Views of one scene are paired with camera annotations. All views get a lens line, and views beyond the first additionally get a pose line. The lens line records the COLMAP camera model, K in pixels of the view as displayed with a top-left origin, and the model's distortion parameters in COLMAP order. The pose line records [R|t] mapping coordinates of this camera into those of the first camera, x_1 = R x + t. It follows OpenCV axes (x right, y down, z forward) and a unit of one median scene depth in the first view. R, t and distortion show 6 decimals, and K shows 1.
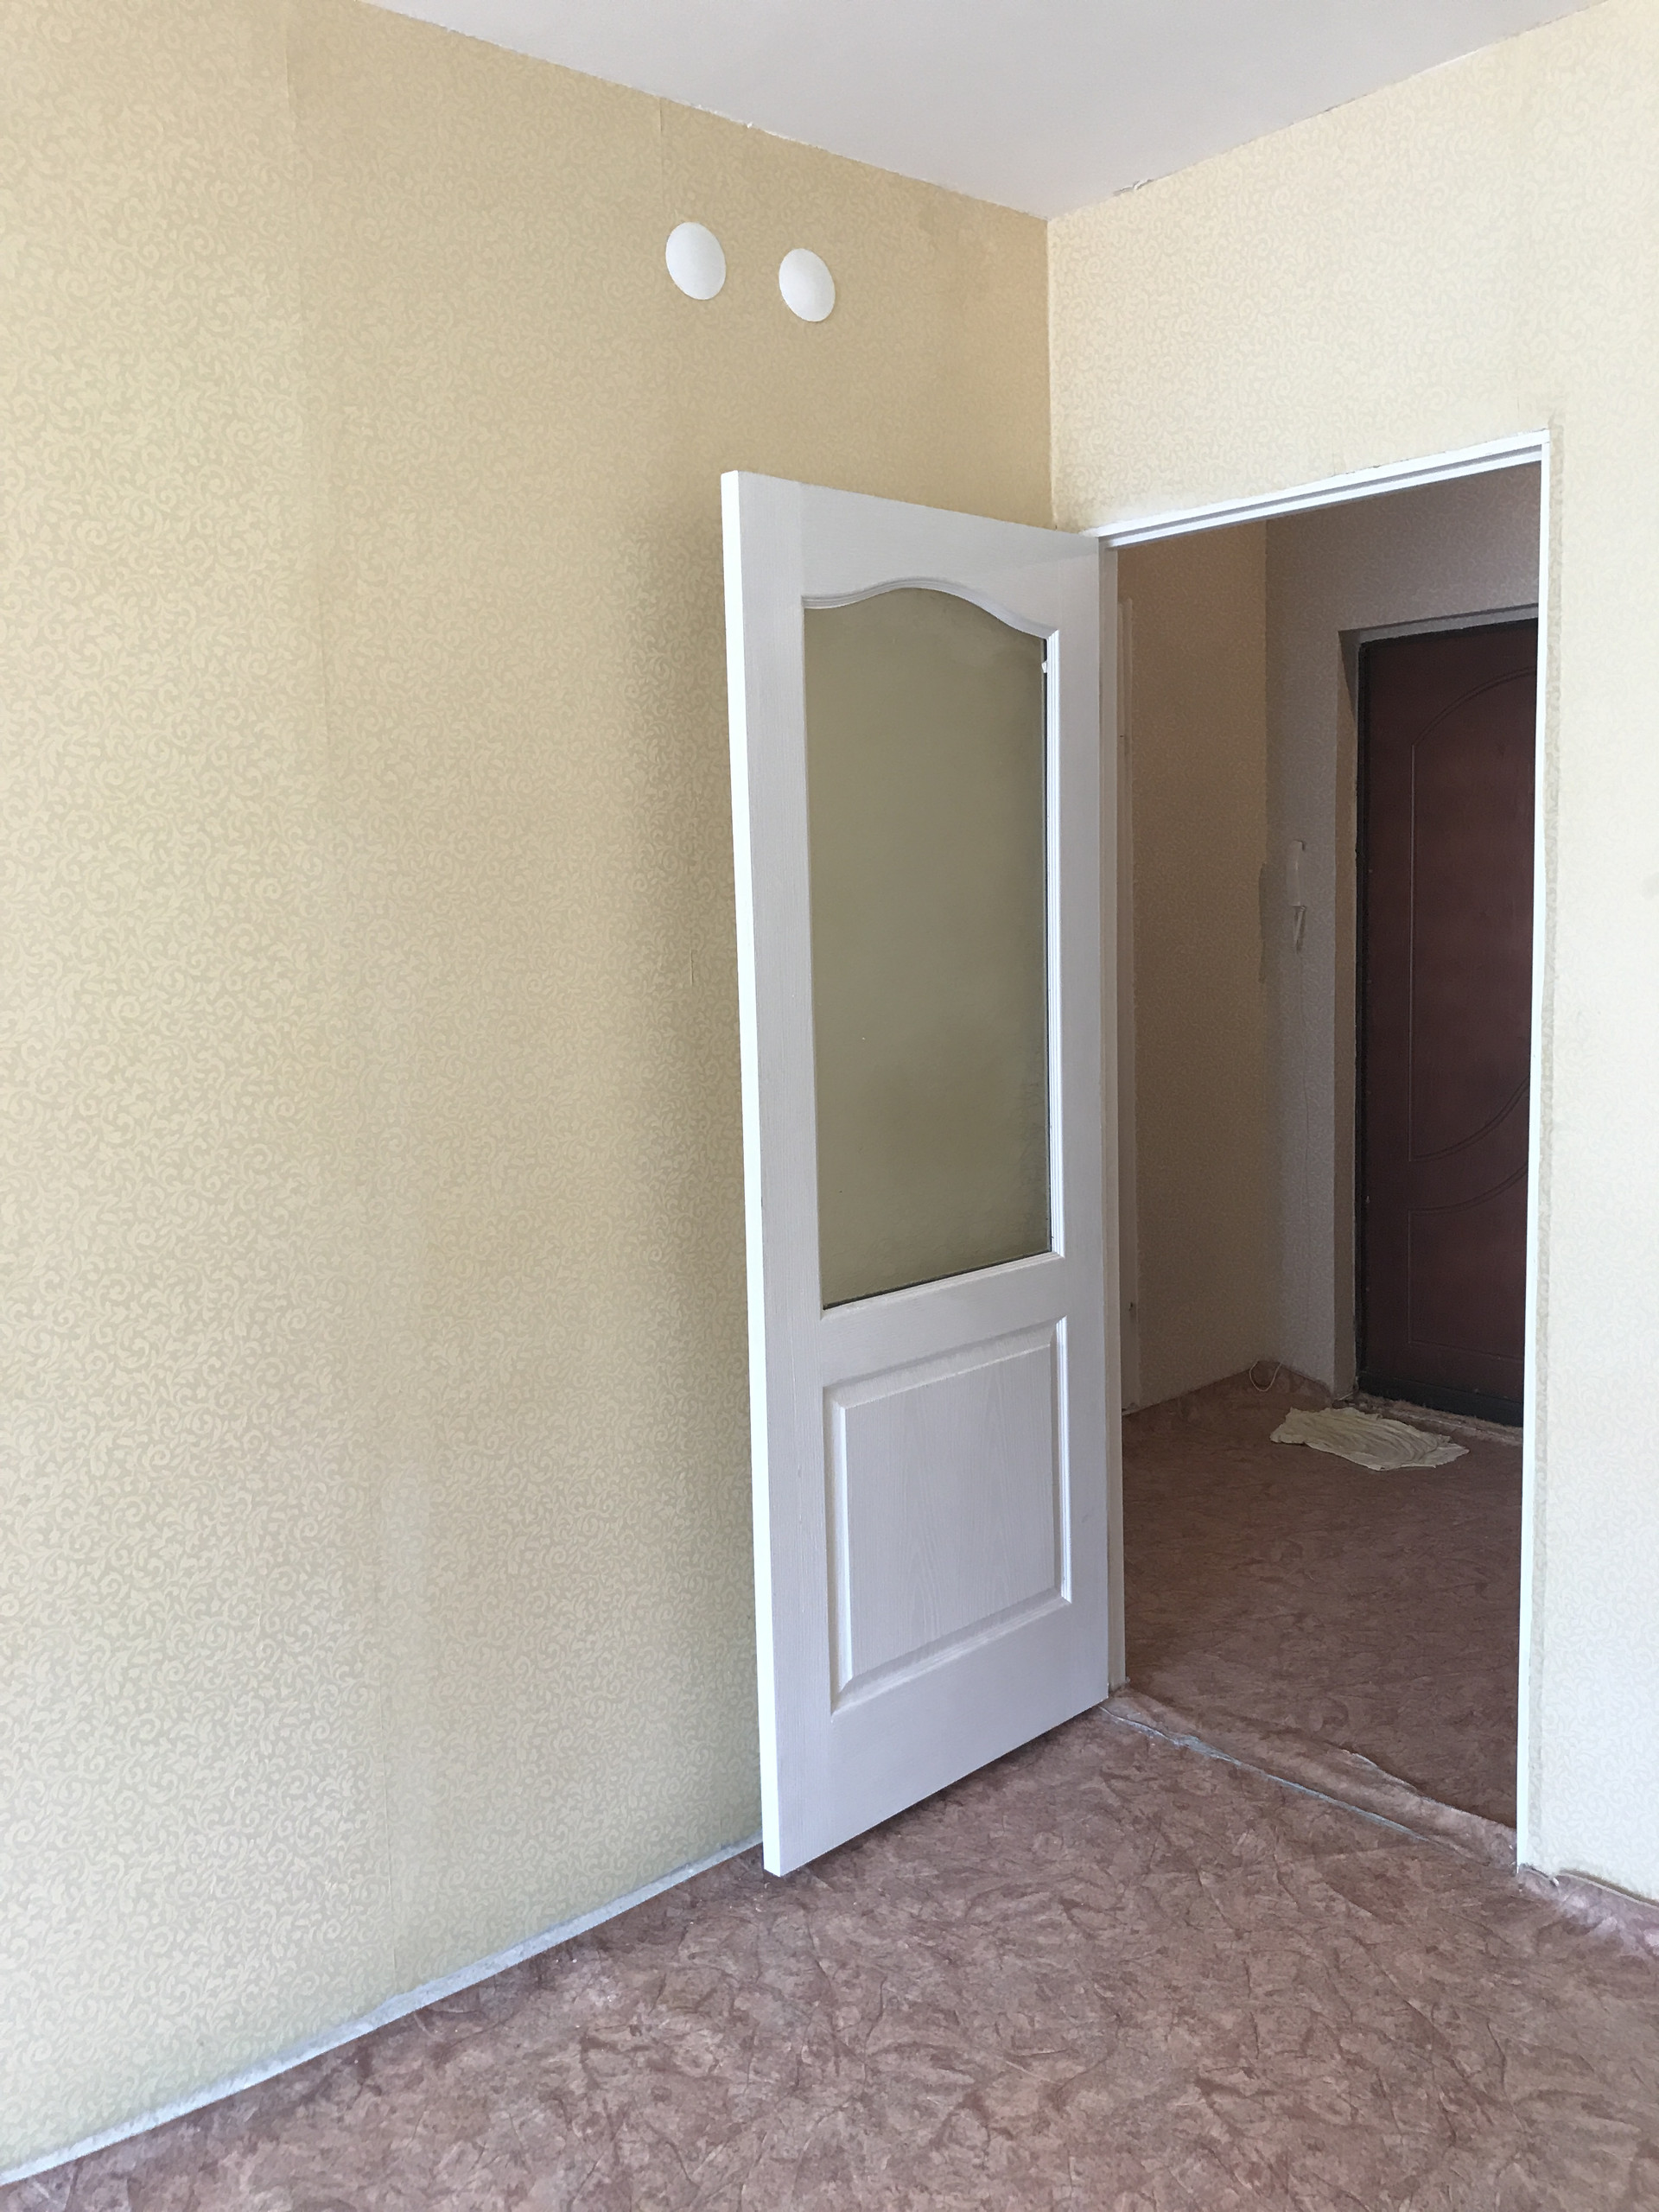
lens RADIAL K [[1766.9, 0, 829.5], [0, 1766.9, 1106.0], [0, 0, 1]] dist [0.031172, -0.000372]
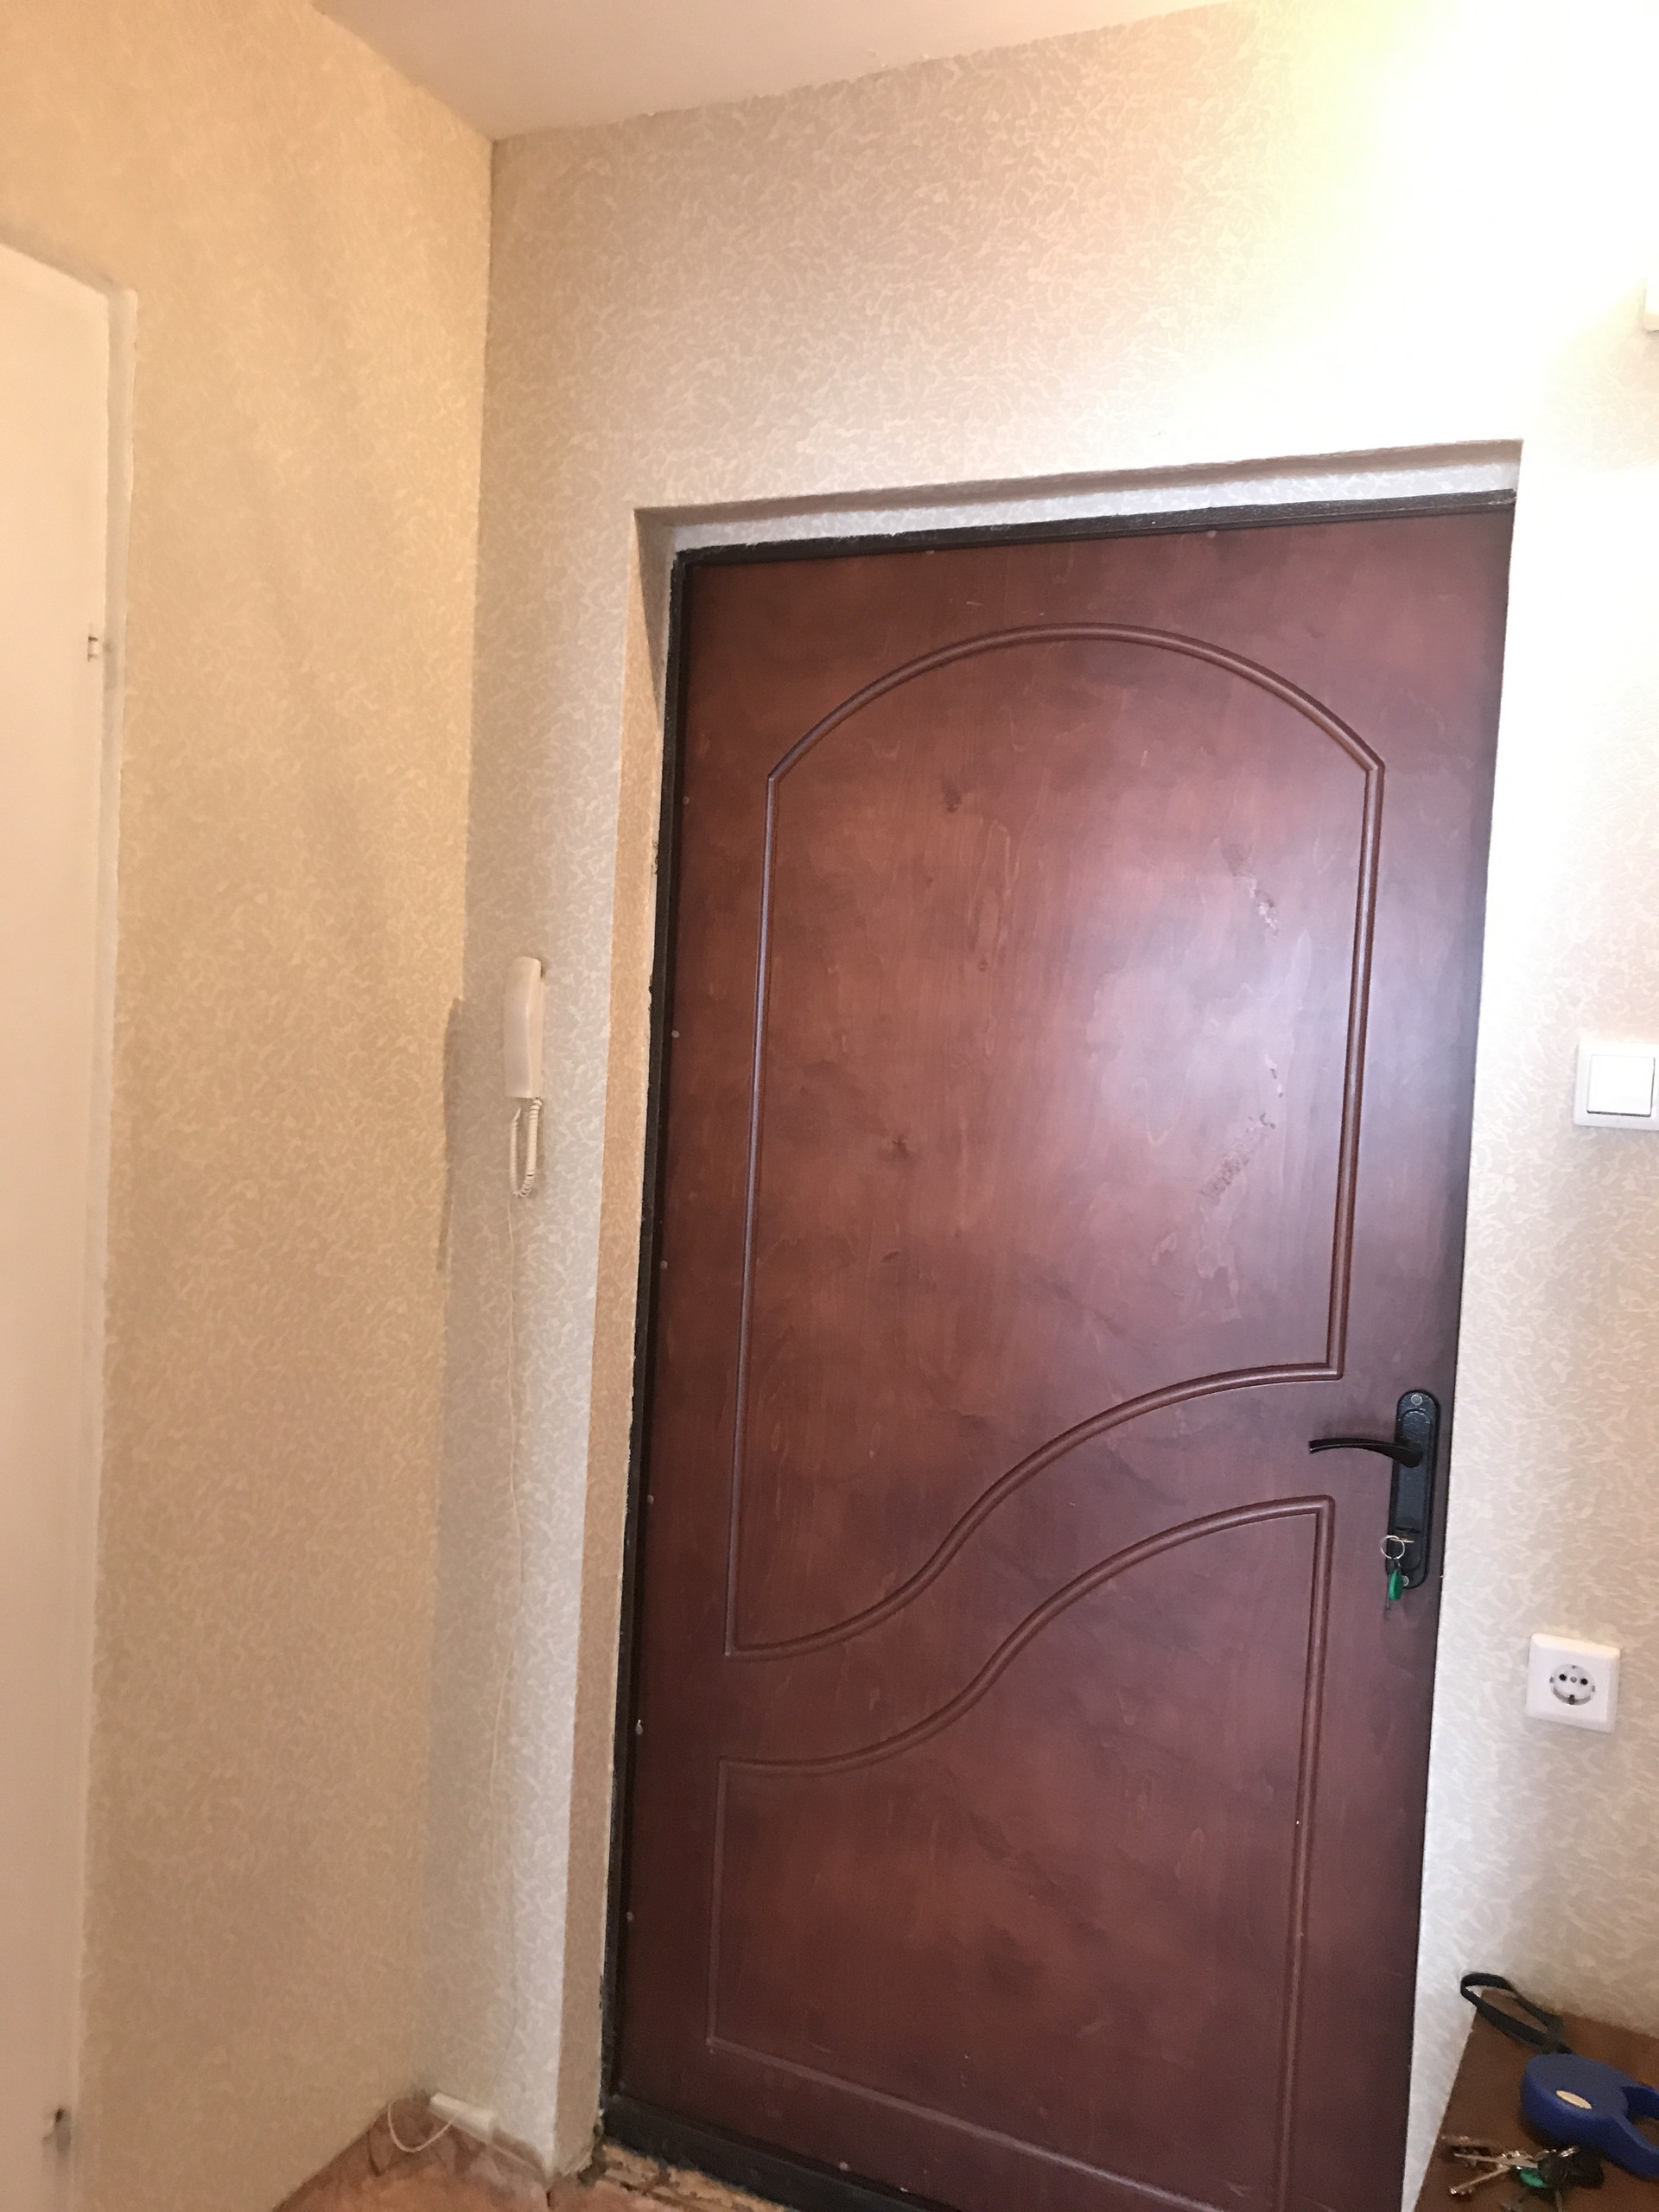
lens RADIAL K [[1766.9, 0, 829.5], [0, 1766.9, 1106.0], [0, 0, 1]] dist [0.031172, -0.000372]
pose [[0.917355, 0.059210, 0.393643, 0.155641], [-0.035763, 0.997136, -0.066642, -0.082757], [-0.396461, 0.047056, 0.916845, 0.546933]]
